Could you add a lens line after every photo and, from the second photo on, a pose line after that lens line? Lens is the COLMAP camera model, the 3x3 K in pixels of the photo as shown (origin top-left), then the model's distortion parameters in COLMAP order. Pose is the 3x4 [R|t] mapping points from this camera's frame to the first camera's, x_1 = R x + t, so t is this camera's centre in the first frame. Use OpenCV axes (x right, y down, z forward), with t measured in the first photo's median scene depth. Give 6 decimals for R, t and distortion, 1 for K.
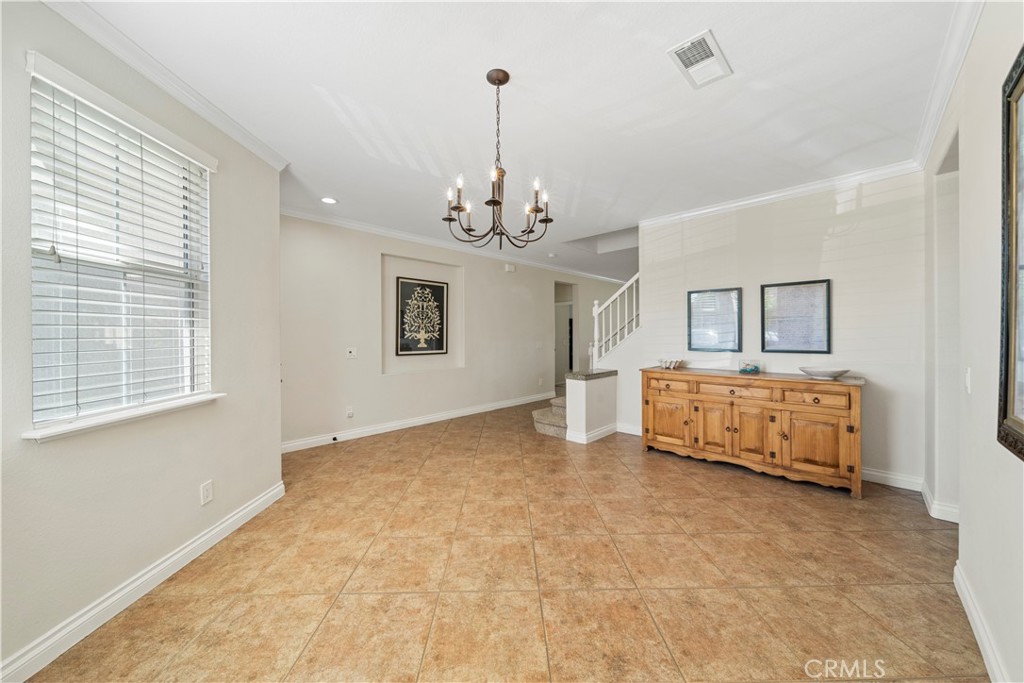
lens RADIAL K [[362.5, 0, 515.3], [0, 362.5, 343.3], [0, 0, 1]] dist [-0.001298, -0.000381]
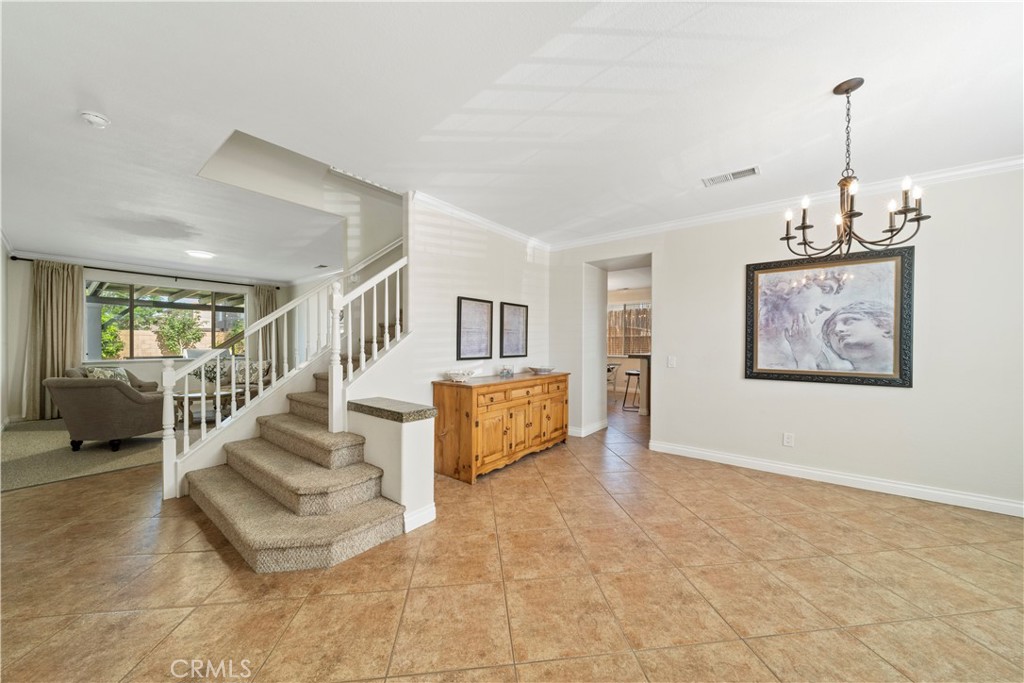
lens RADIAL K [[357.4, 0, 514.9], [0, 357.4, 344.6], [0, 0, 1]] dist [-0.001412, -0.000623]
pose [[-0.096696, -0.001016, 0.995313, -0.580266], [0.021671, 0.999760, 0.003125, -0.026767], [-0.995078, 0.021871, -0.096651, 1.228186]]
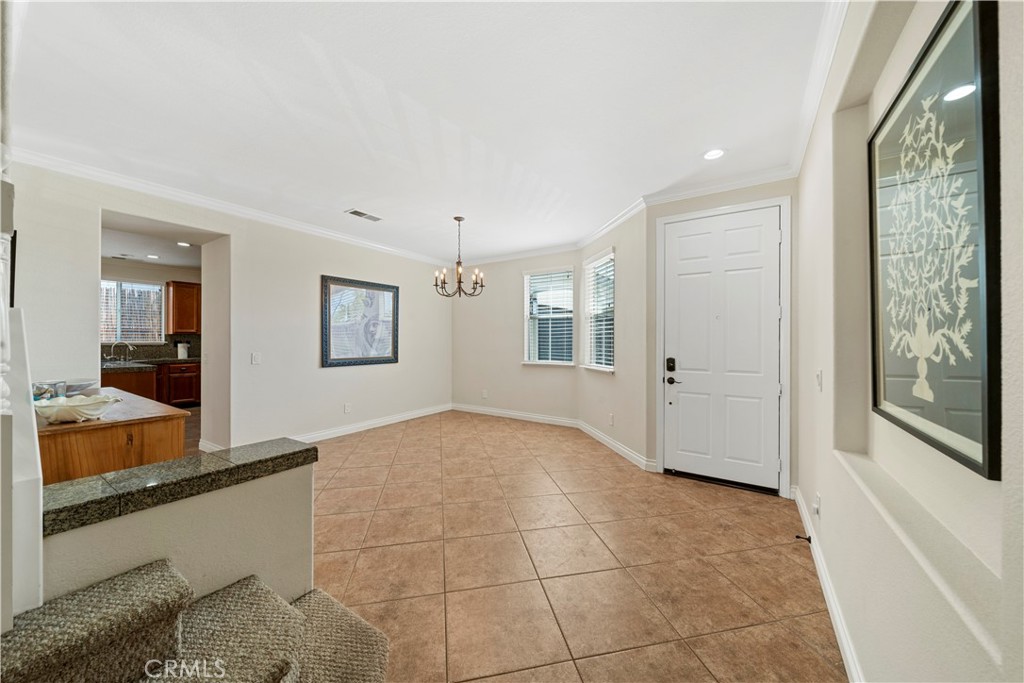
lens RADIAL K [[359.4, 0, 514.7], [0, 359.4, 340.7], [0, 0, 1]] dist [-0.001105, -0.000041]
pose [[-0.983370, 0.000897, -0.181613, 0.011452], [-0.004300, 0.999593, 0.028217, -0.047599], [0.181564, 0.028529, -0.982965, 1.927160]]
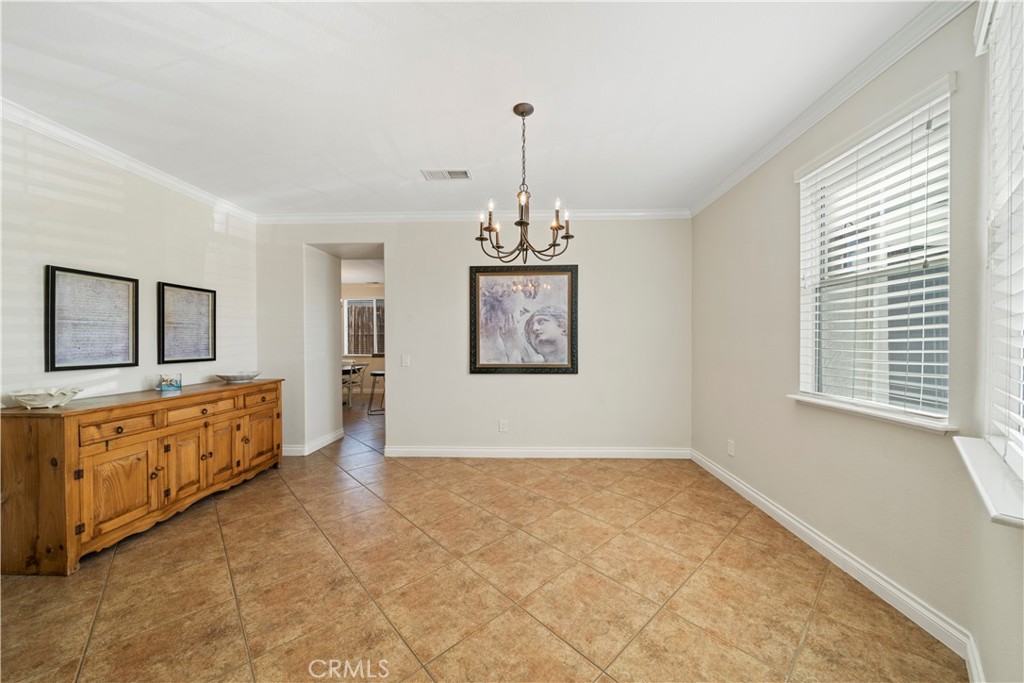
lens RADIAL K [[362.5, 0, 515.3], [0, 362.5, 343.3], [0, 0, 1]] dist [-0.001298, -0.000381]
pose [[-0.662426, 0.002214, 0.749124, -0.537515], [0.025355, 0.999489, 0.019467, -0.021779], [-0.748698, 0.031889, -0.662144, 1.080181]]
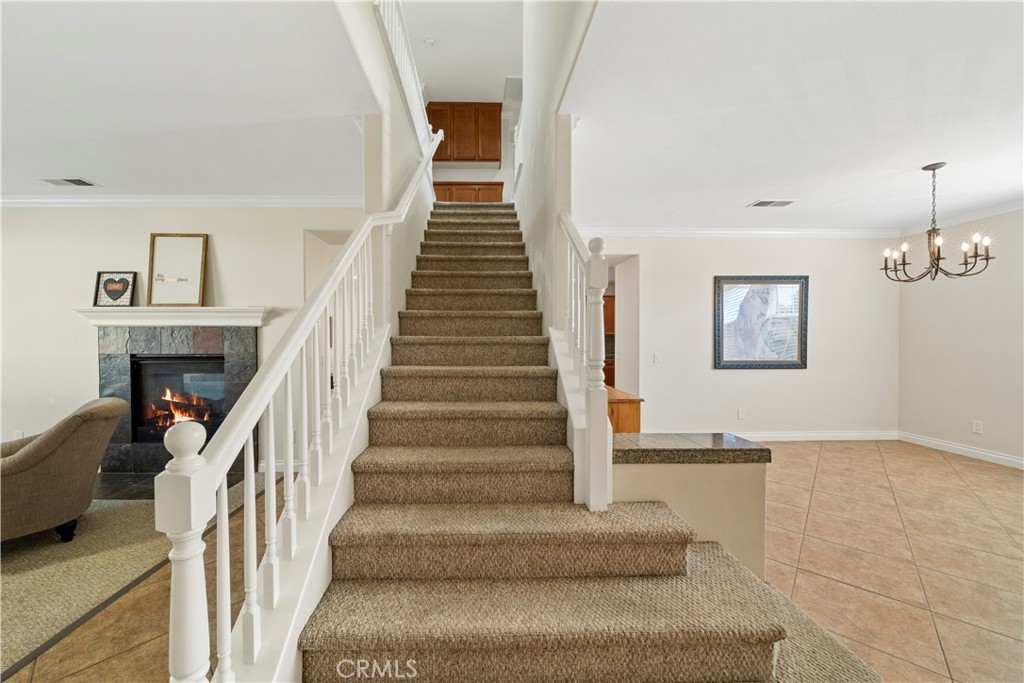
lens RADIAL K [[370.3, 0, 484.0], [0, 370.3, 343.3], [0, 0, 1]] dist [-0.002193, -0.000615]
pose [[-0.699203, -0.005115, 0.714905, 0.098381], [0.023244, 0.999283, 0.029882, -0.064281], [-0.714545, 0.037511, -0.698583, 2.059392]]
